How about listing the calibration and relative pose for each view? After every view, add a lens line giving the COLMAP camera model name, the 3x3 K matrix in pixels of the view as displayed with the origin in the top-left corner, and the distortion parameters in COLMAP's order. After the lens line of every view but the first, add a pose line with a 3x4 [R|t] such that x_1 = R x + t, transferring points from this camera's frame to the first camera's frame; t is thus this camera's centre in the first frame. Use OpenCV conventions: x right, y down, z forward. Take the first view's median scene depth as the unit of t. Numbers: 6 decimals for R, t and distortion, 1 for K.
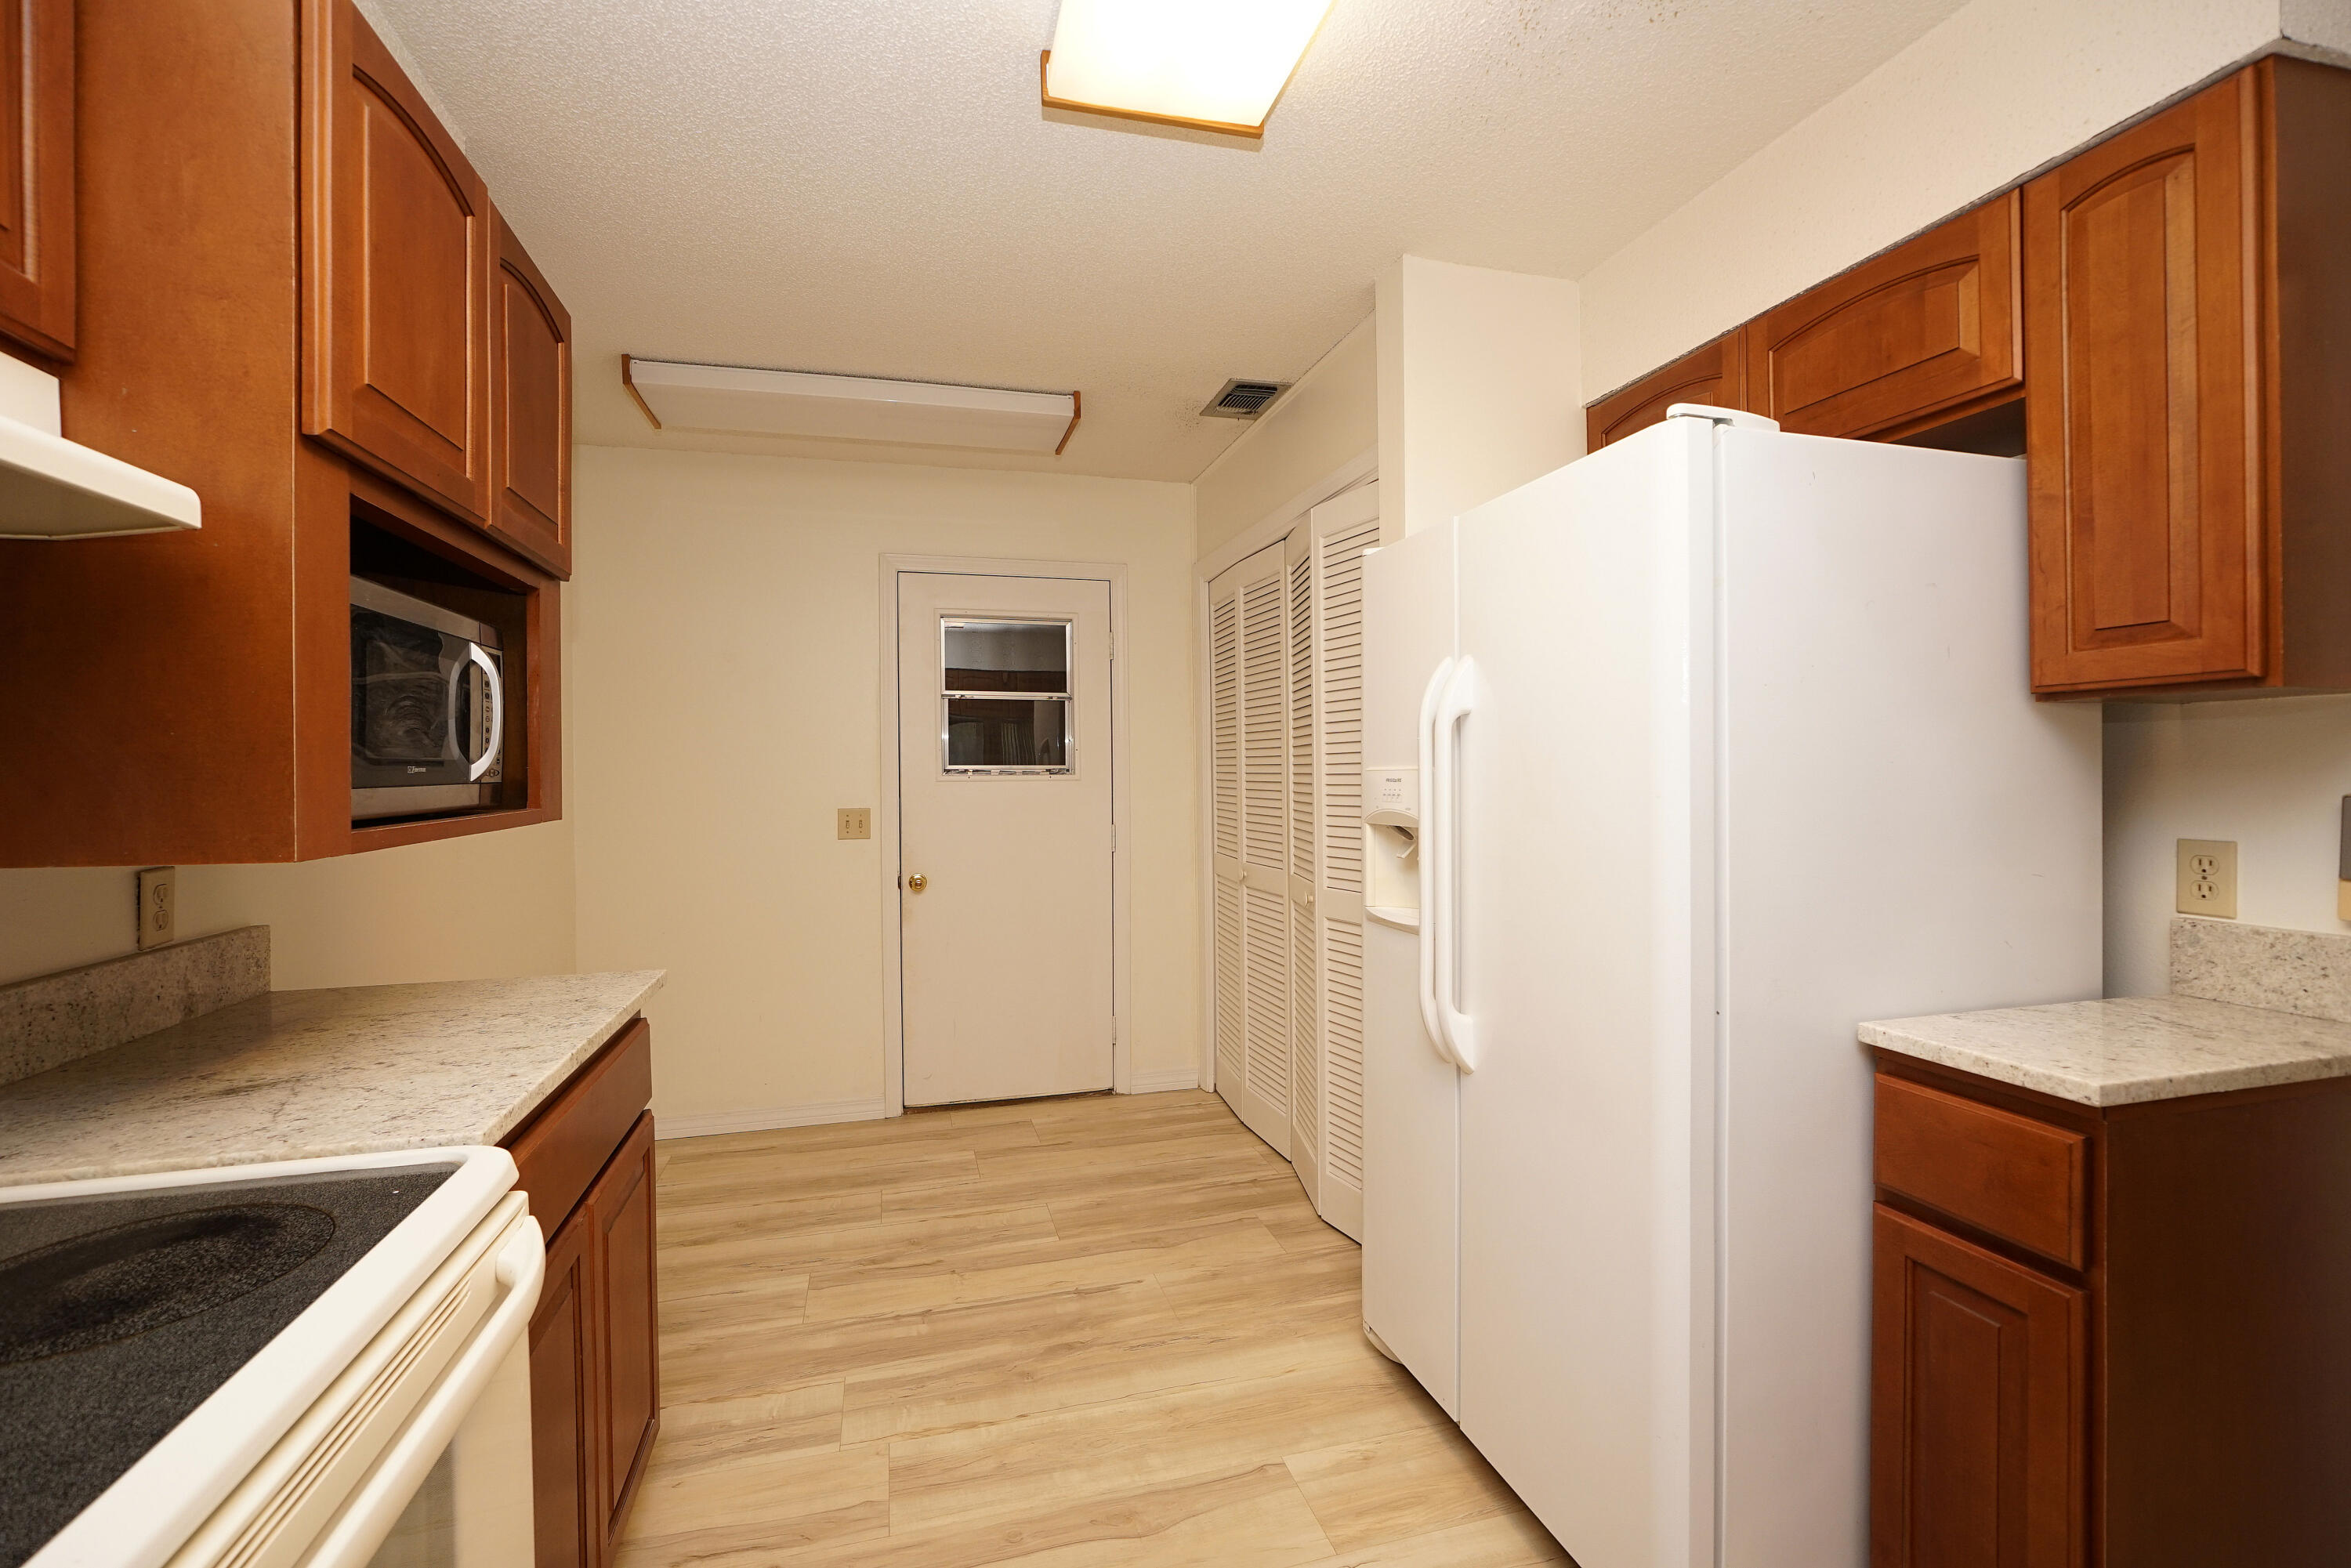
lens RADIAL K [[985.8, 0, 1172.5], [0, 985.8, 776.2], [0, 0, 1]] dist [-0.018589, 0.006223]
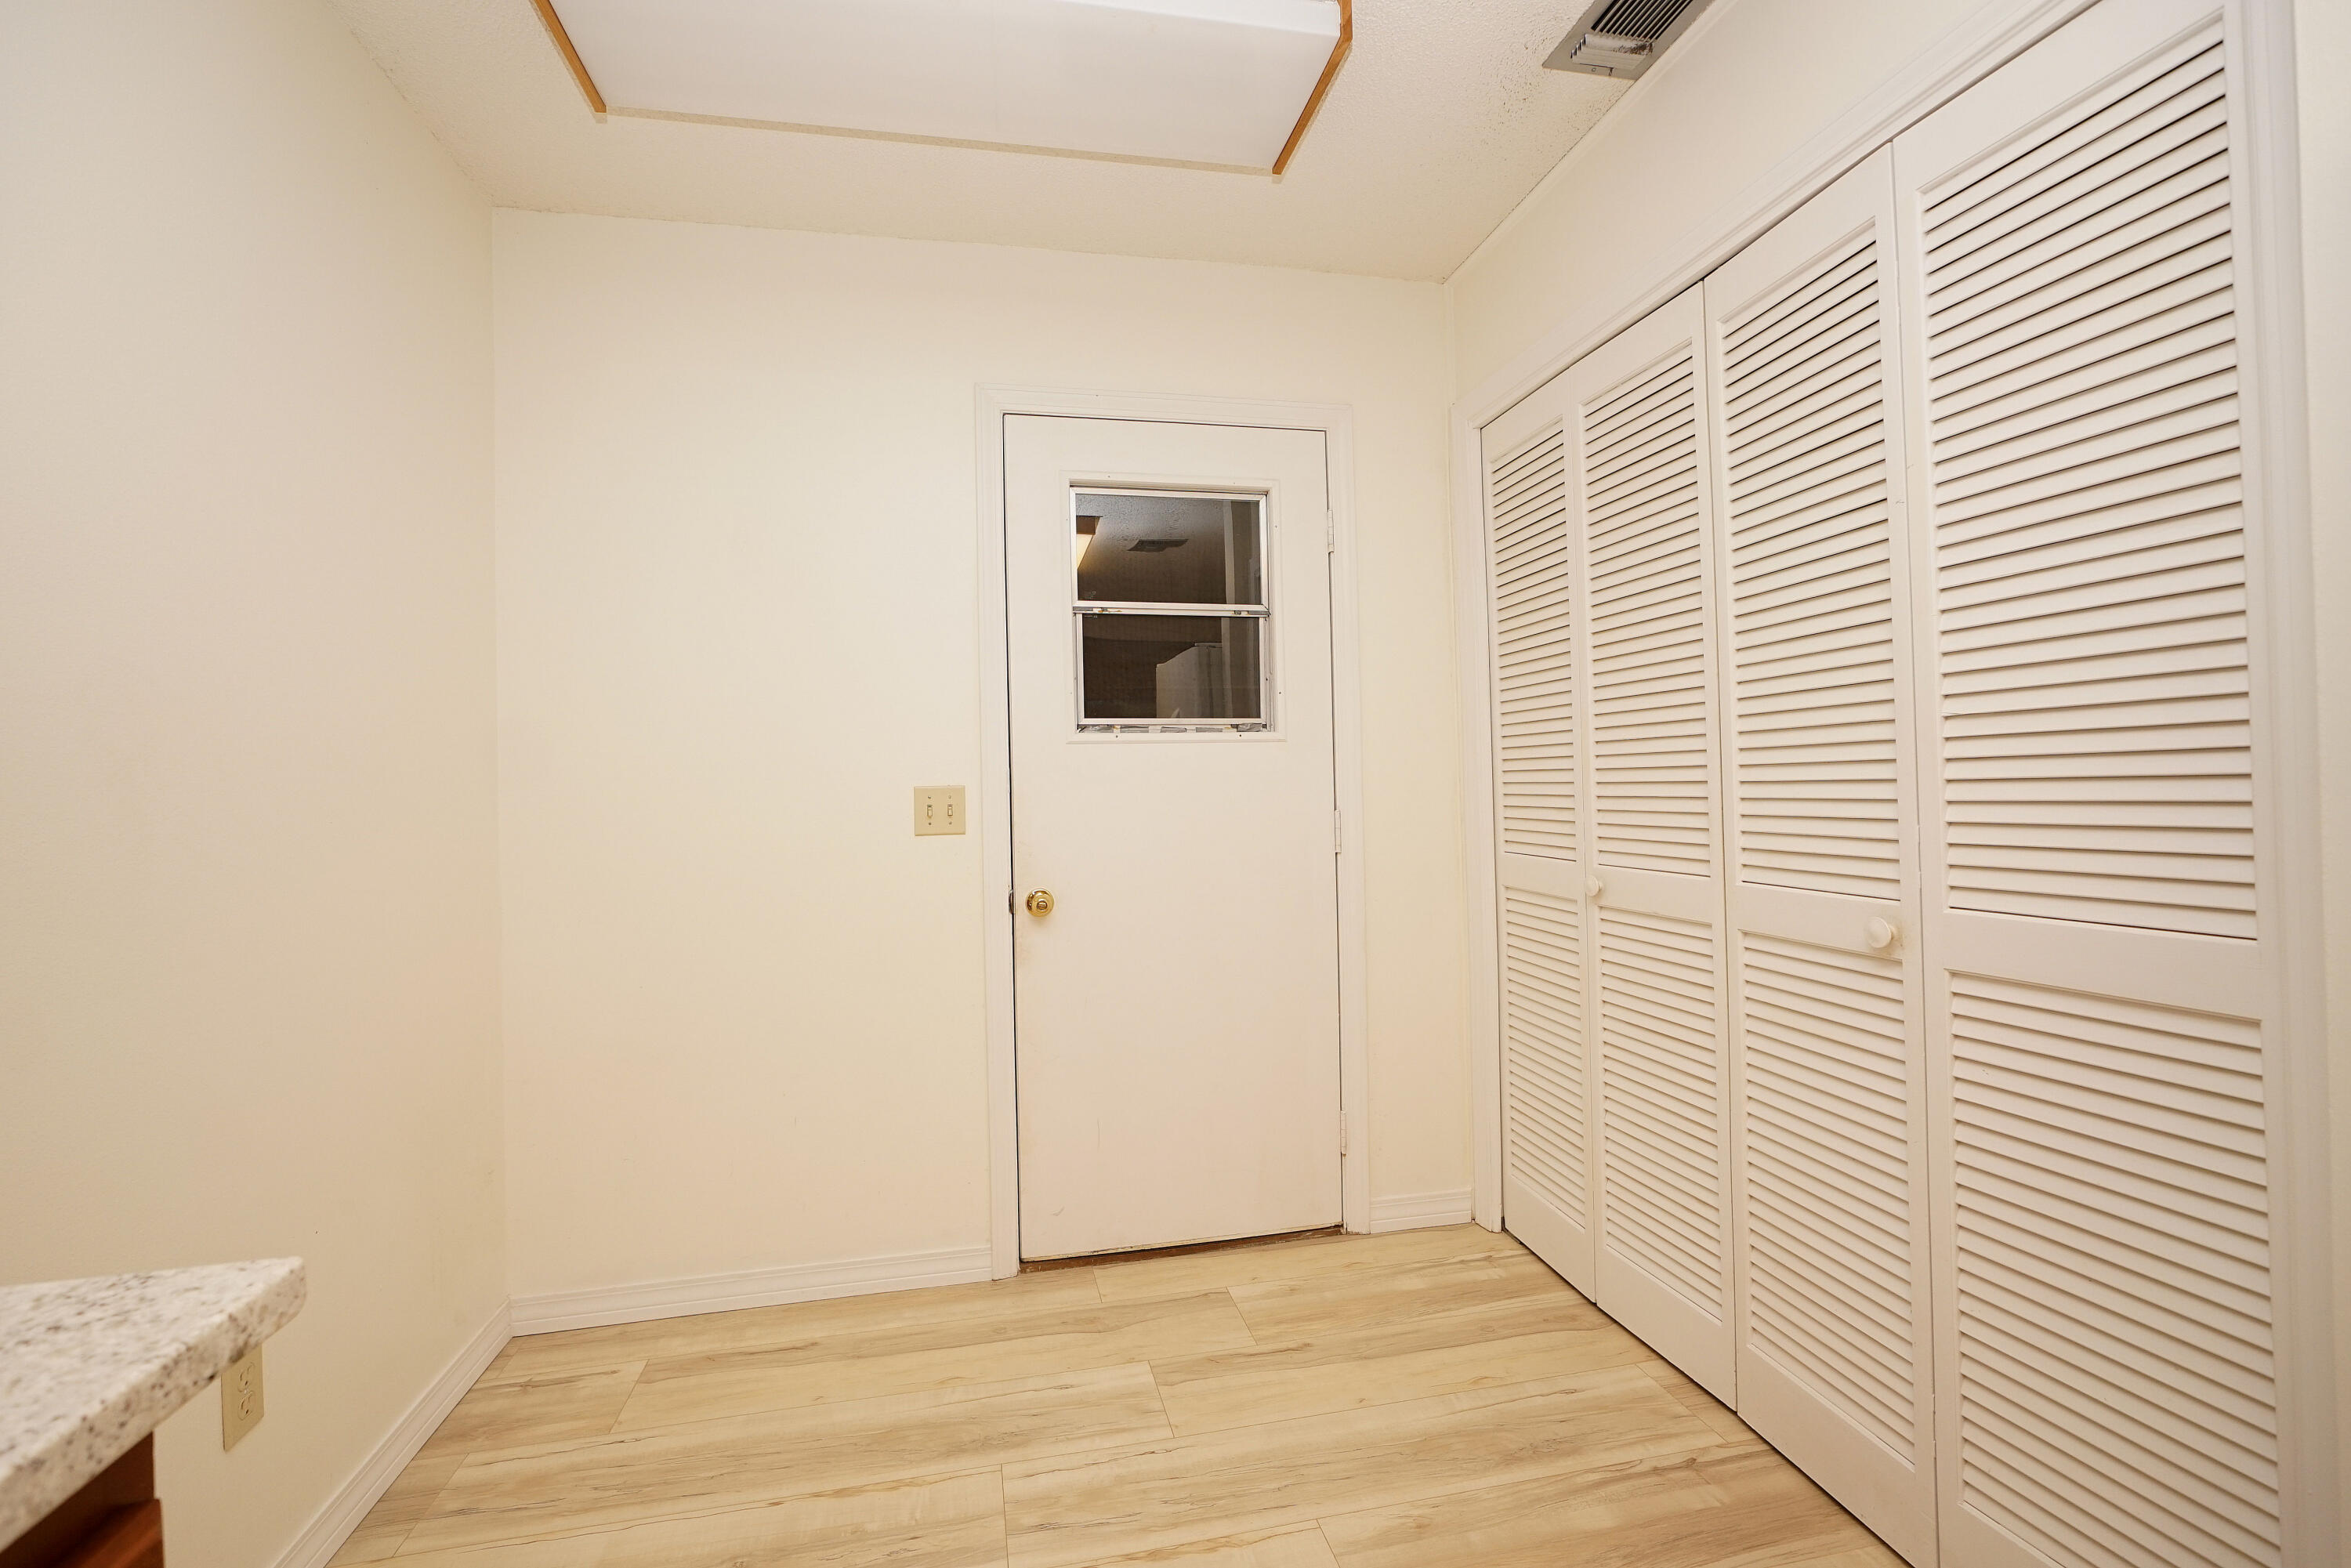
lens RADIAL K [[985.8, 0, 1172.8], [0, 985.8, 775.3], [0, 0, 1]] dist [-0.018589, 0.006223]
pose [[0.997808, -0.013327, -0.064822, -0.132349], [0.012624, 0.999857, -0.011237, 0.034529], [0.064962, 0.010394, 0.997834, 0.377537]]
